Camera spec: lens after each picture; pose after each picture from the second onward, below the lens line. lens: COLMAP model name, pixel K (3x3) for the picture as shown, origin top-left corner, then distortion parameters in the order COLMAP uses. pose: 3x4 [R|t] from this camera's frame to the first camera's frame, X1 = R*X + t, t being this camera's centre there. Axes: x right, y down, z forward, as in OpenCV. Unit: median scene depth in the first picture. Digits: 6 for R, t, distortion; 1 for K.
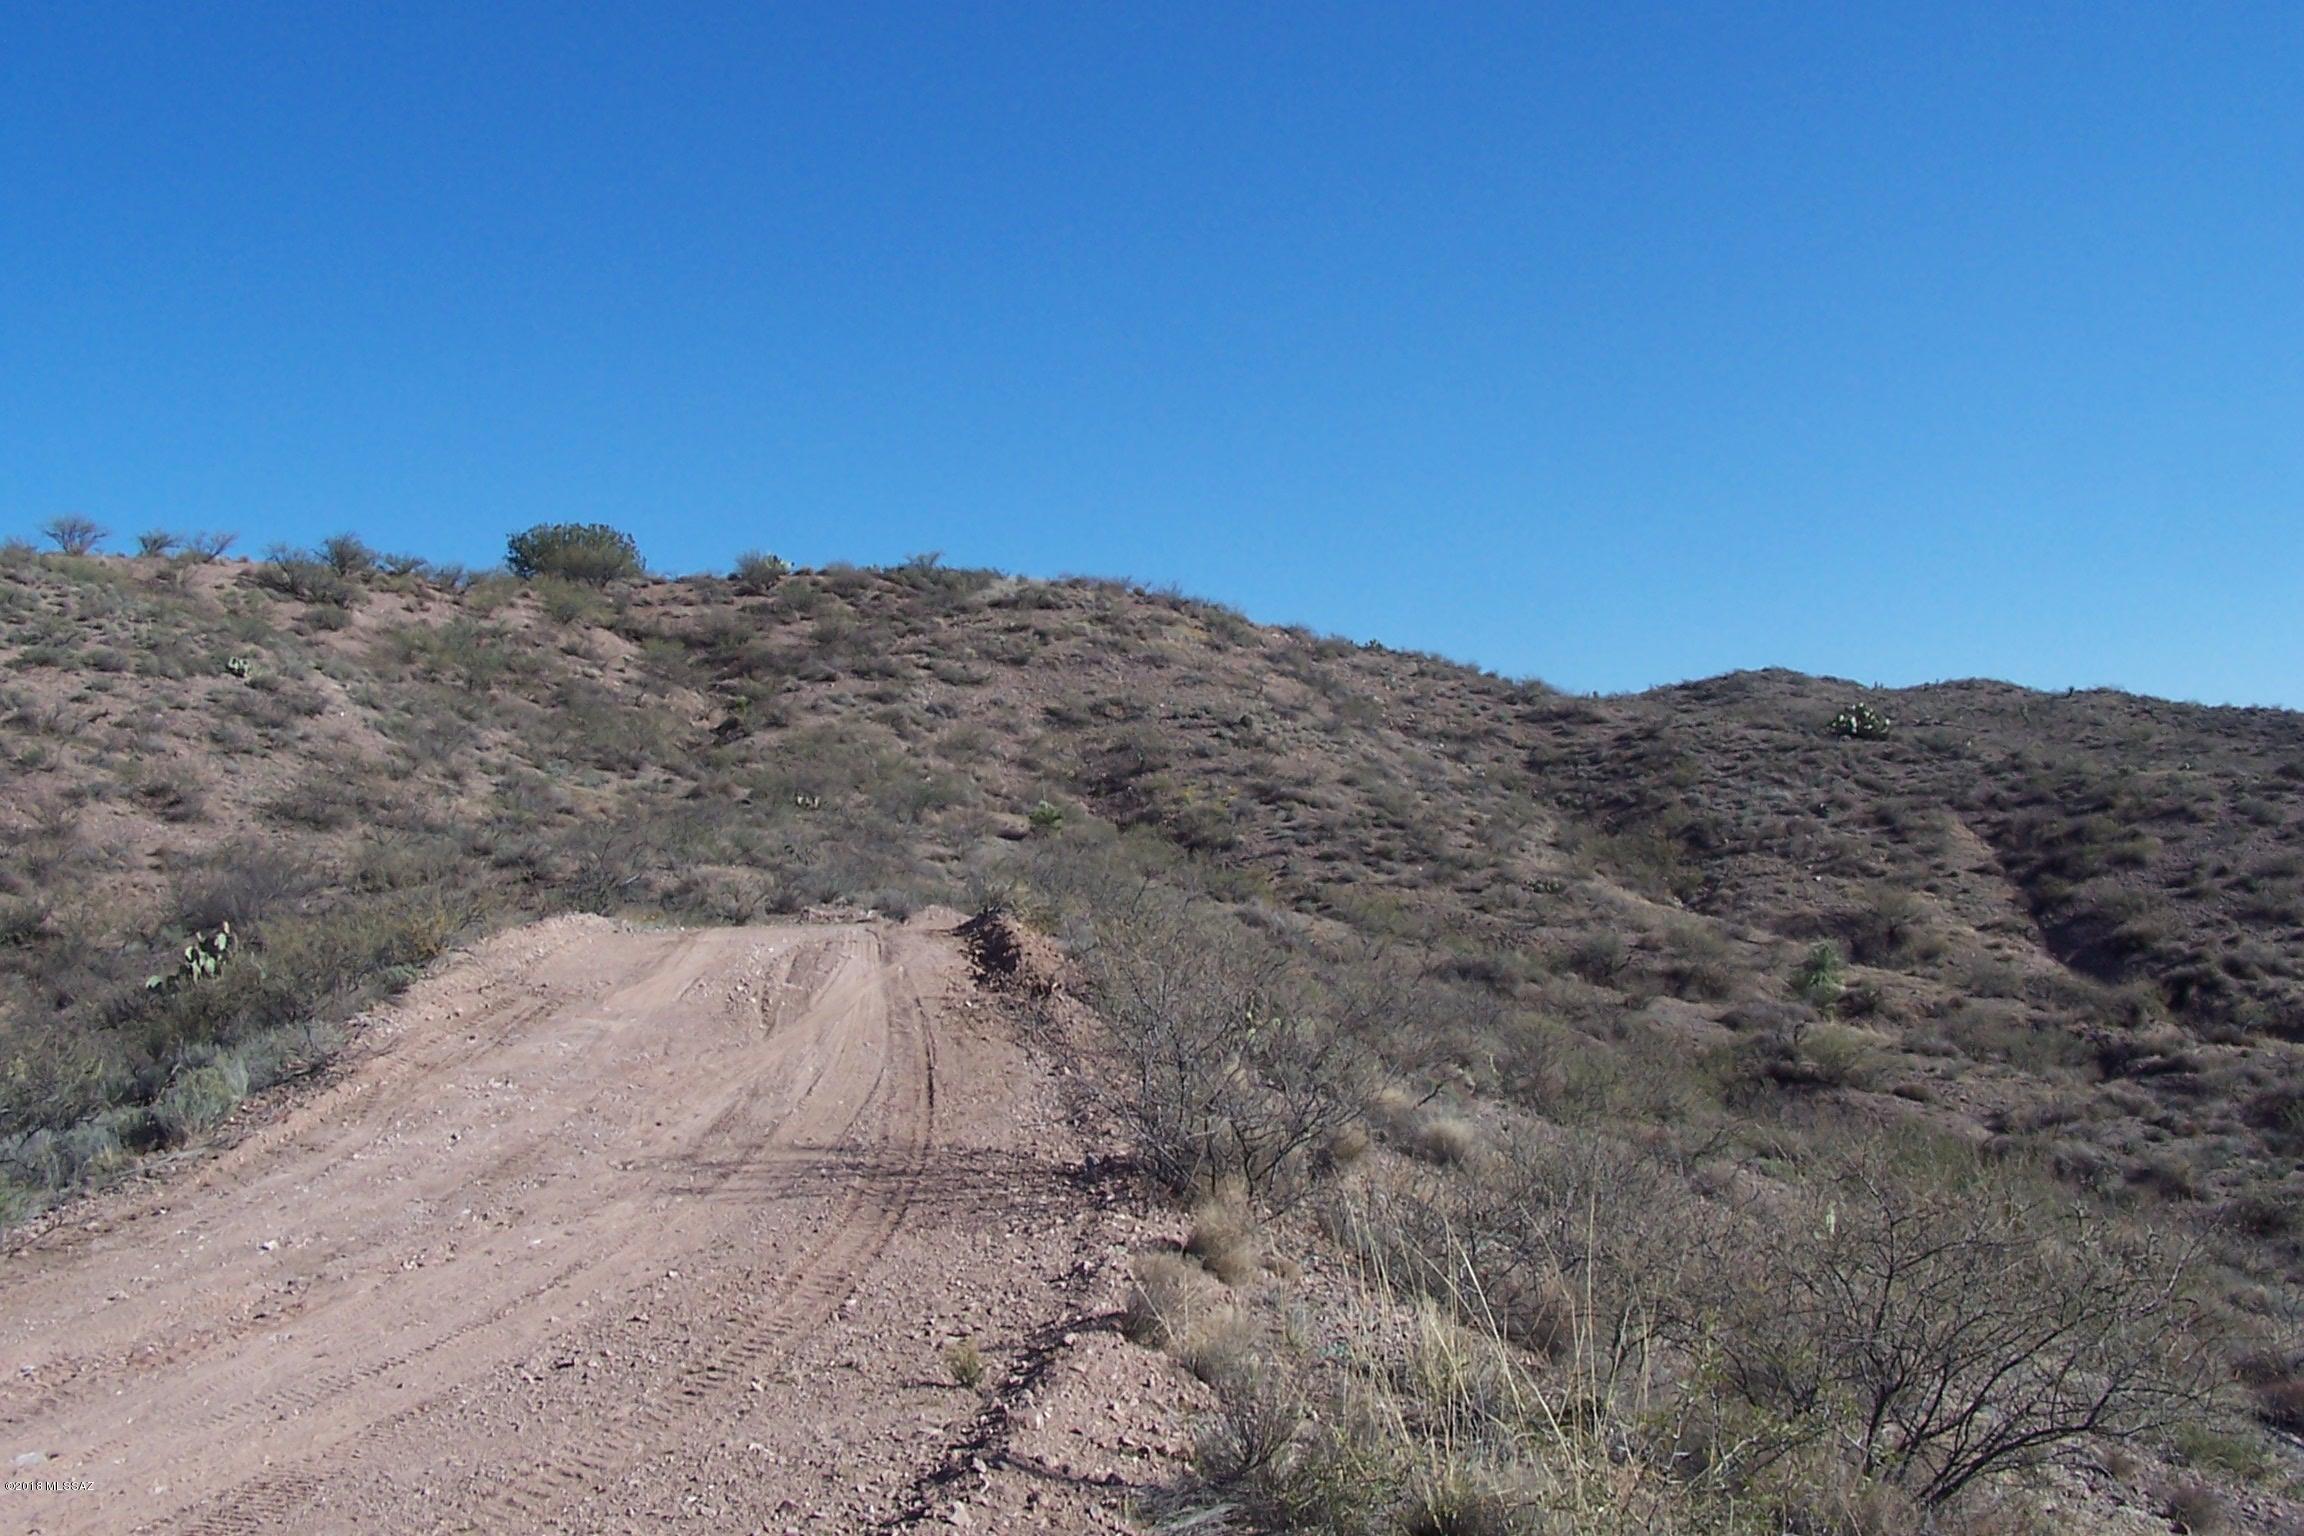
lens RADIAL K [[2544.4, 0, 1123.2], [0, 2544.4, 767.2], [0, 0, 1]] dist [-0.215910, 0.399143]
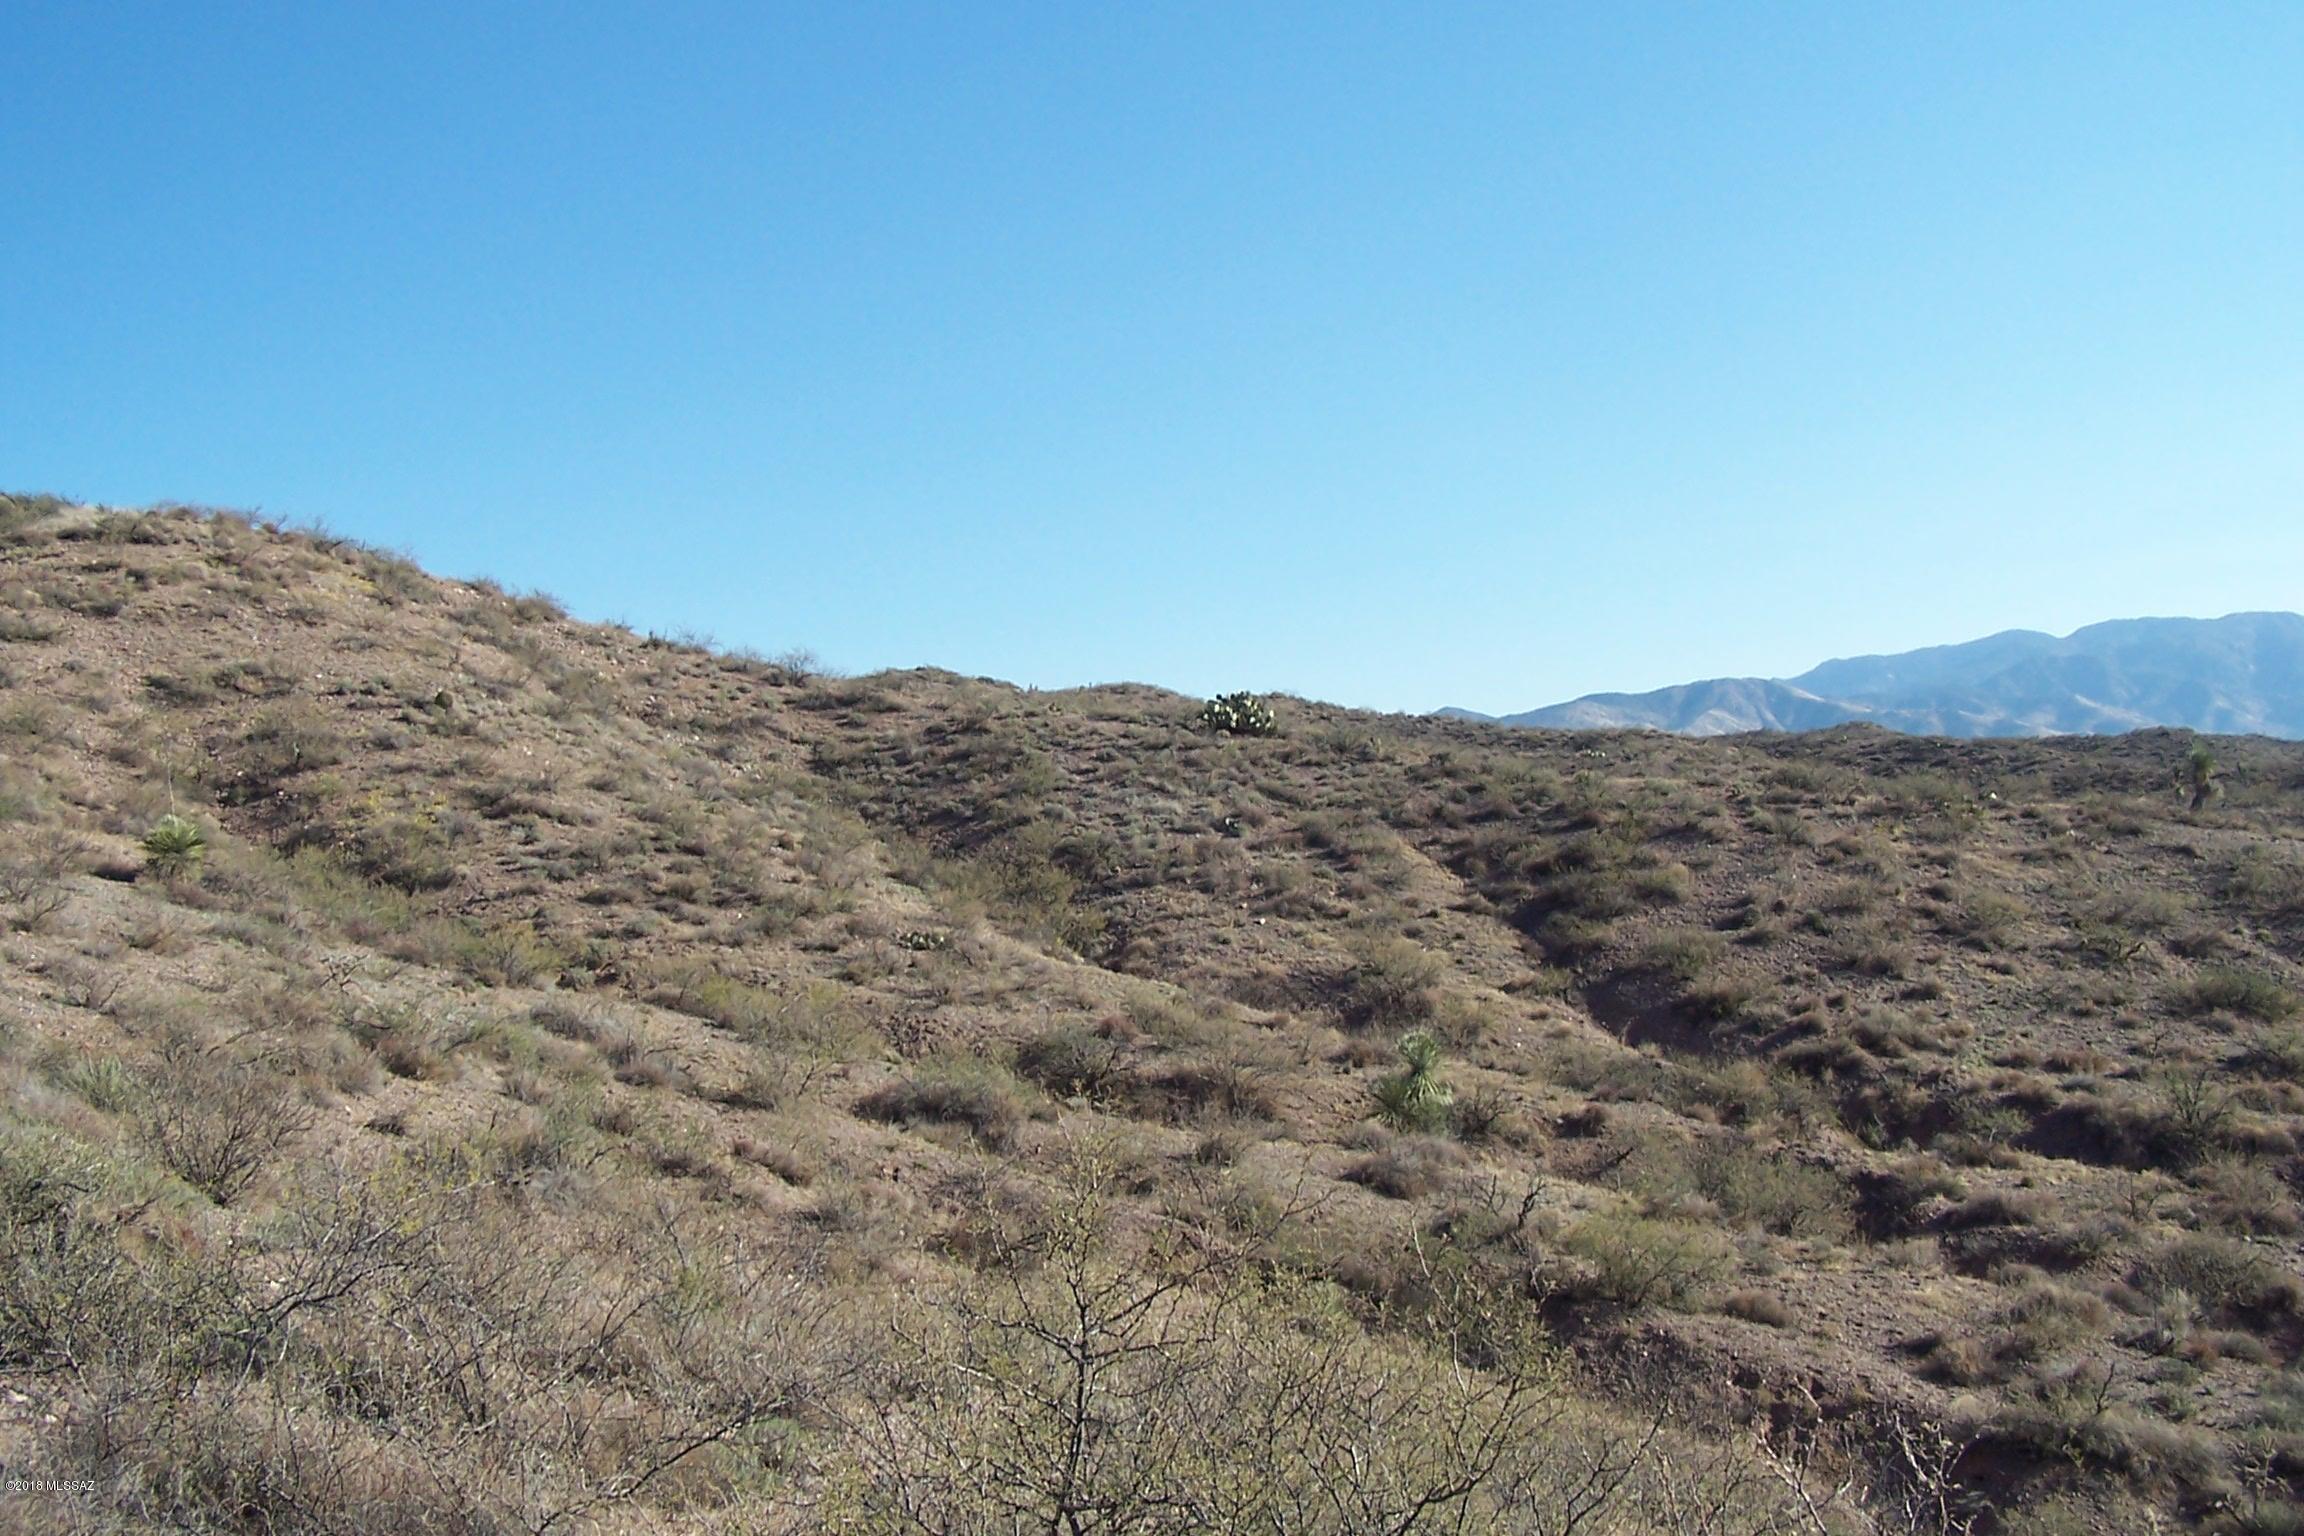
lens RADIAL K [[2544.4, 0, 1123.2], [0, 2544.4, 767.2], [0, 0, 1]] dist [-0.215910, 0.399143]
pose [[0.935107, 0.007717, 0.354281, -0.022635], [-0.006817, 0.999970, -0.003790, 0.002122], [-0.354299, 0.001129, 0.935131, 0.288579]]
